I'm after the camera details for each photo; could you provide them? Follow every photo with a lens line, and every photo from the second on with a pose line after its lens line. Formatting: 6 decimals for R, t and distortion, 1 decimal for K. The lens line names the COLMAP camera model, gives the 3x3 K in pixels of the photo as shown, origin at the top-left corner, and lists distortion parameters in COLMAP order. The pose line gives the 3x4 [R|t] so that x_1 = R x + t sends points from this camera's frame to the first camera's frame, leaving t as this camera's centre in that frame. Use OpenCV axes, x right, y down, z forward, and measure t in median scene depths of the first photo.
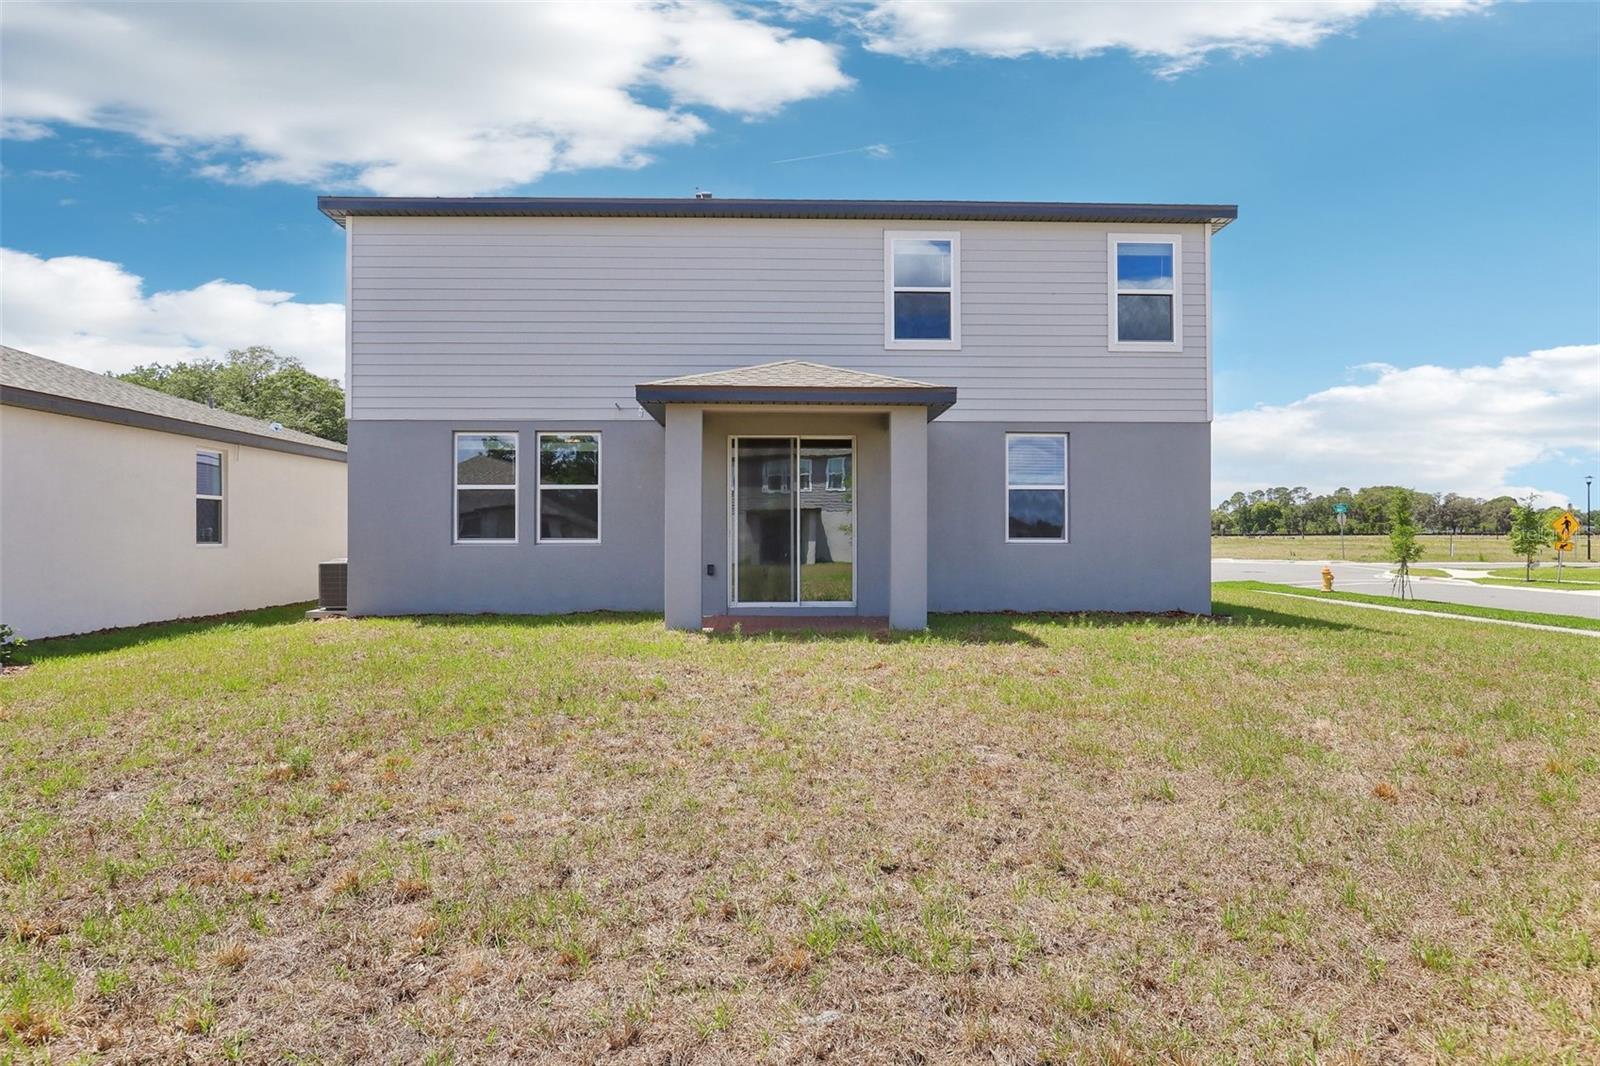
lens RADIAL K [[1078.1, 0, 800.2], [0, 1078.1, 559.9], [0, 0, 1]] dist [-0.005474, 0.001265]
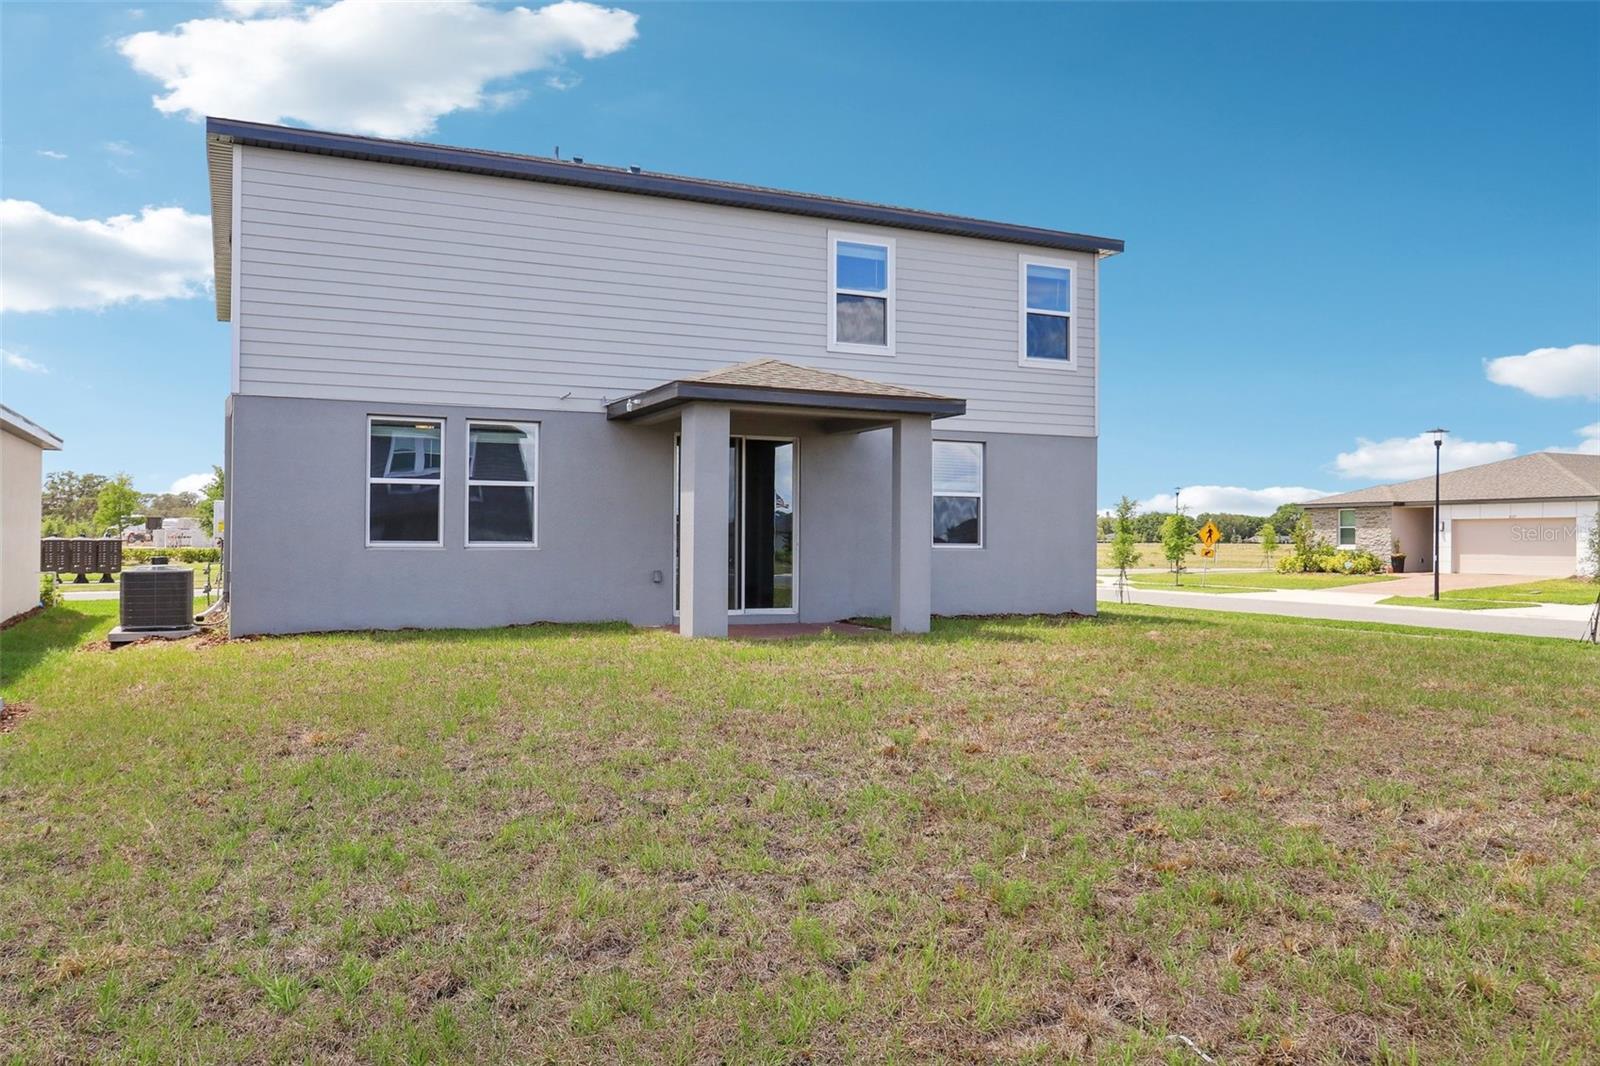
lens RADIAL K [[1228.6, 0, 800.0], [0, 1228.6, 533.0], [0, 0, 1]] dist [0.032284, -0.000302]
pose [[0.923482, 0.008500, 0.383548, -0.370849], [0.002692, 0.999586, -0.028632, 0.002693], [-0.383632, 0.027474, 0.923077, -0.022247]]
